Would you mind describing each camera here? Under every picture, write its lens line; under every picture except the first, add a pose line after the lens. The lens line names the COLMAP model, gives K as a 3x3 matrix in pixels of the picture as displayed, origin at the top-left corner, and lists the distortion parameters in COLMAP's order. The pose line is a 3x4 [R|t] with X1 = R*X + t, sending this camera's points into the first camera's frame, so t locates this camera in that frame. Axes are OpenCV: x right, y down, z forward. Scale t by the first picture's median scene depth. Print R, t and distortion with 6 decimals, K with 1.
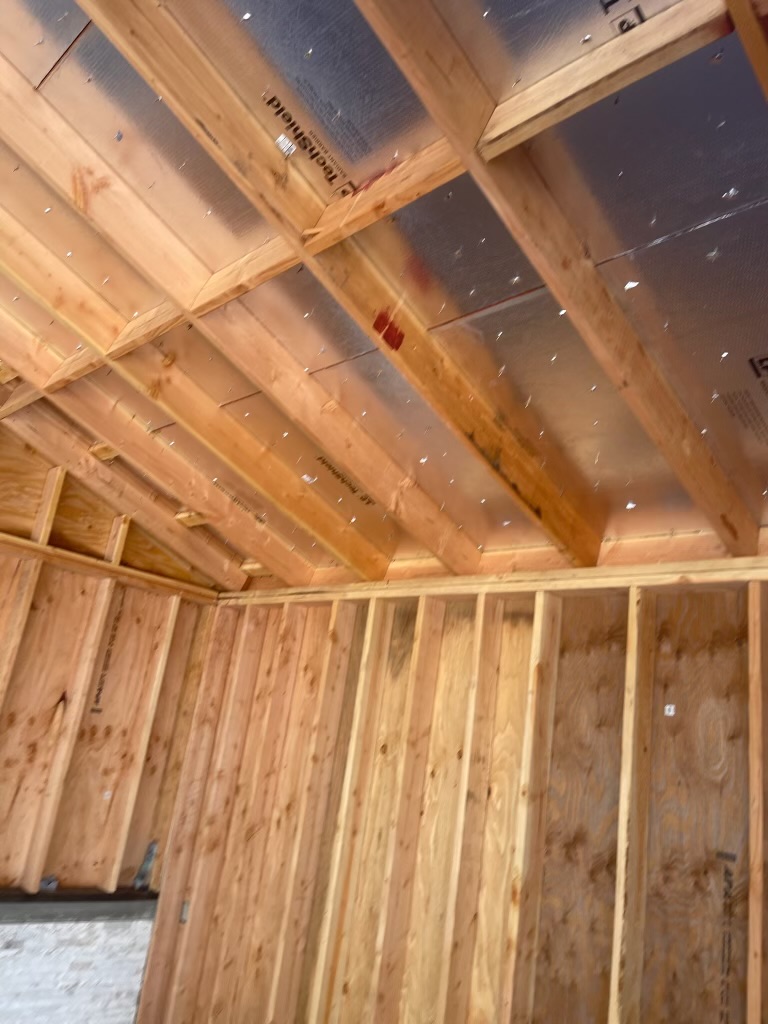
lens RADIAL K [[771.6, 0, 383.8], [0, 771.6, 515.6], [0, 0, 1]] dist [0.068669, -0.097988]
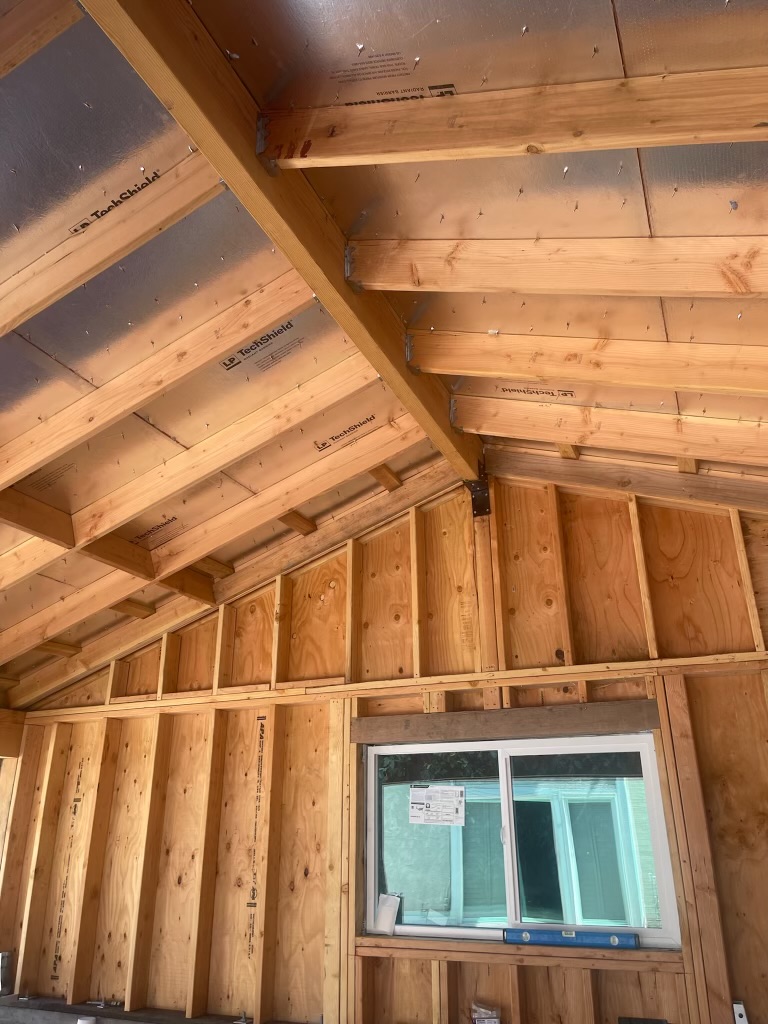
lens RADIAL K [[765.0, 0, 387.7], [0, 765.0, 514.4], [0, 0, 1]] dist [0.064278, -0.092977]
pose [[0.360961, -0.478400, -0.800526, 0.046404], [0.322712, 0.869441, -0.374071, 0.031017], [0.874965, -0.123314, 0.468219, 0.086724]]
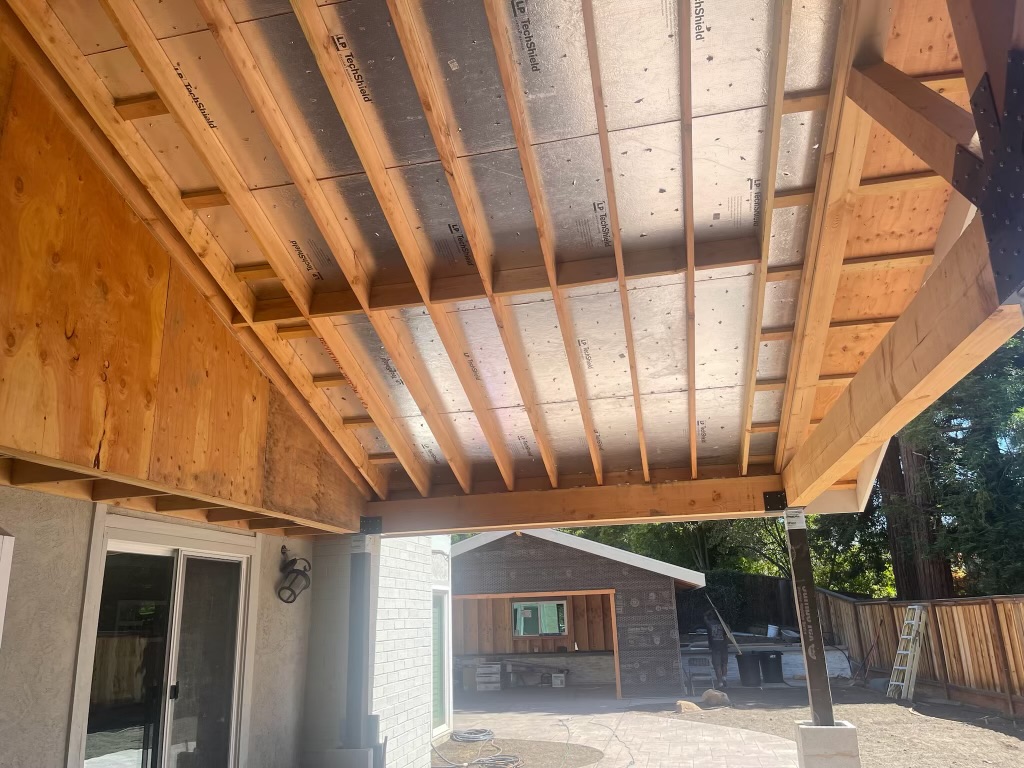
lens RADIAL K [[770.8, 0, 502.7], [0, 770.8, 397.3], [0, 0, 1]] dist [0.060435, -0.085853]
pose [[0.594804, -0.370195, -0.713557, 3.327543], [0.342597, 0.919741, -0.191583, -0.395260], [0.727210, -0.130508, 0.673894, -2.929652]]
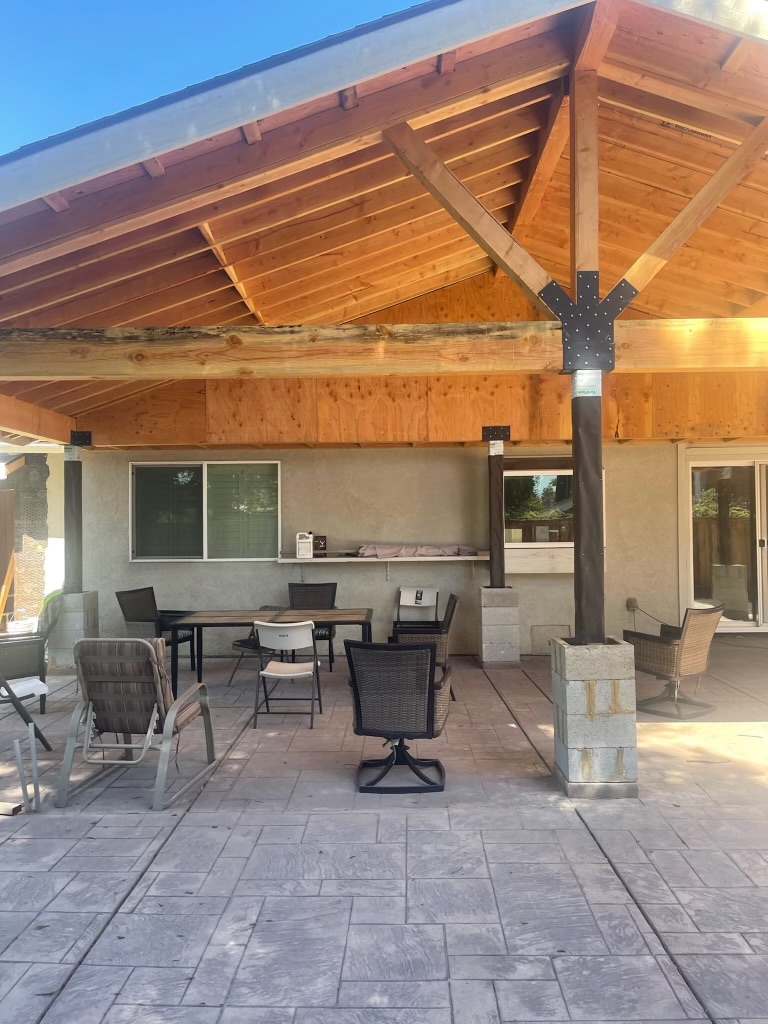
lens RADIAL K [[769.4, 0, 383.2], [0, 769.4, 516.0], [0, 0, 1]] dist [0.069843, -0.094409]
pose [[-0.653352, -0.142374, -0.743547, 4.264556], [0.139535, 0.942684, -0.303113, 0.078972], [0.744085, -0.301790, -0.596038, -1.943624]]
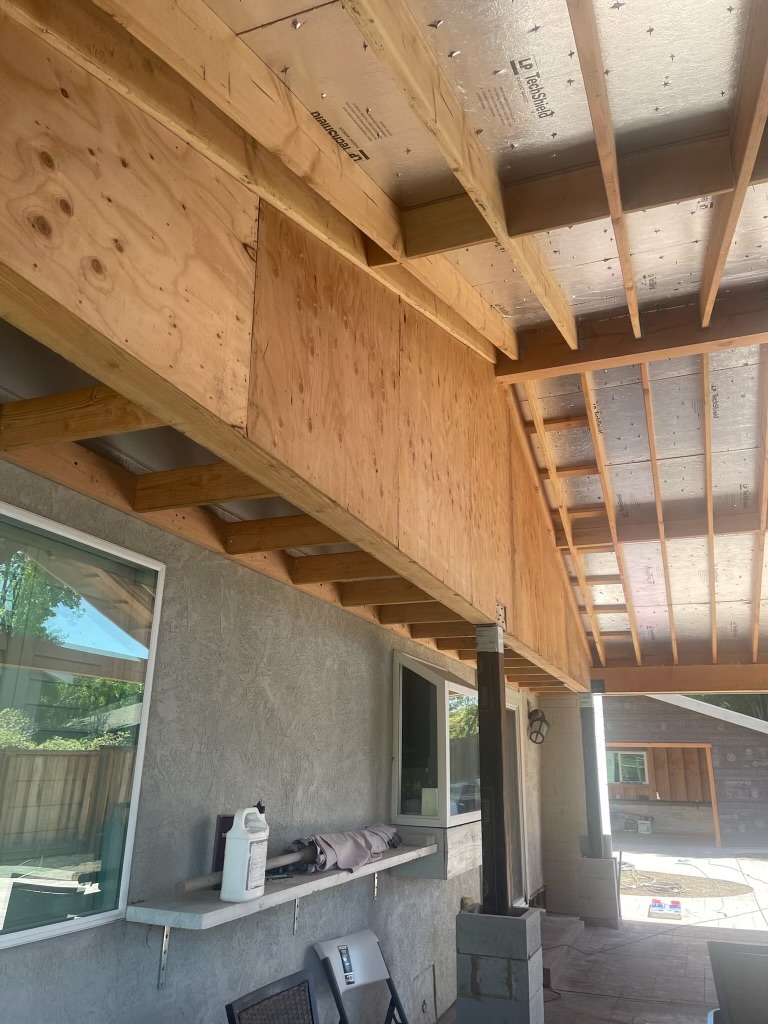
lens RADIAL K [[770.8, 0, 383.4], [0, 770.8, 510.8], [0, 0, 1]] dist [0.060435, -0.085853]
pose [[0.478888, -0.392865, -0.785063, 3.468777], [0.300732, 0.913581, -0.273733, -0.602508], [0.824759, -0.105006, 0.555650, -3.723686]]
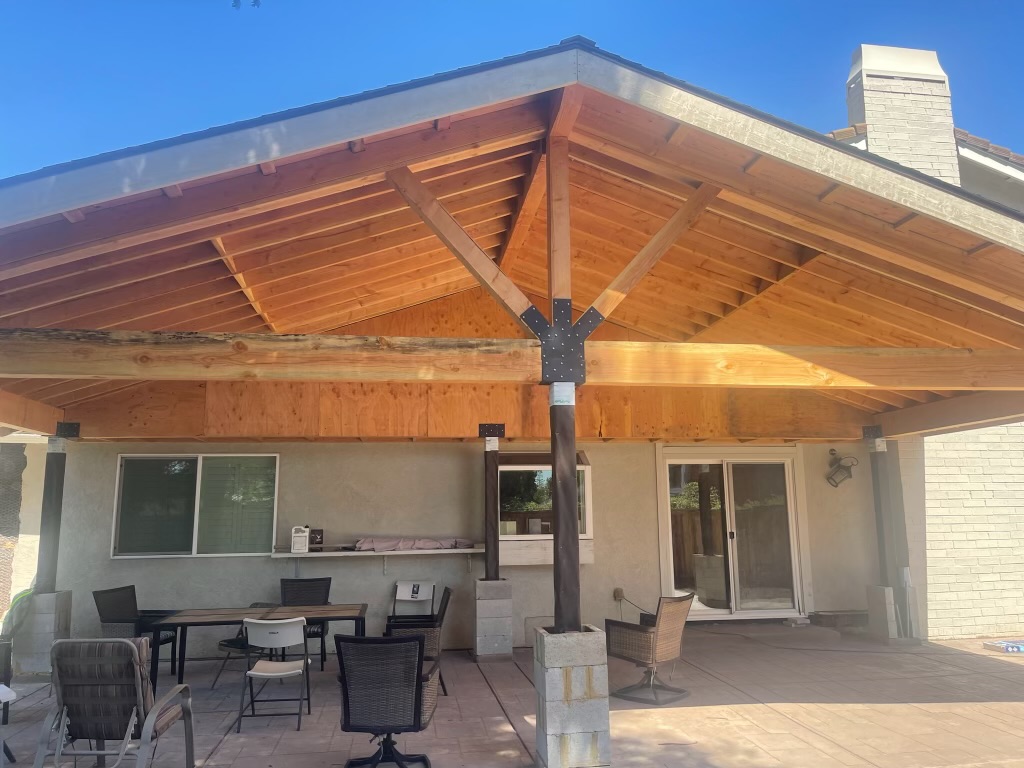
lens RADIAL K [[772.7, 0, 512.2], [0, 772.7, 387.8], [0, 0, 1]] dist [0.073751, -0.089995]
pose [[-0.528096, -0.268070, -0.805762, 4.344422], [0.183680, 0.890344, -0.416593, 0.108408], [0.829081, -0.368004, -0.420948, -1.858274]]
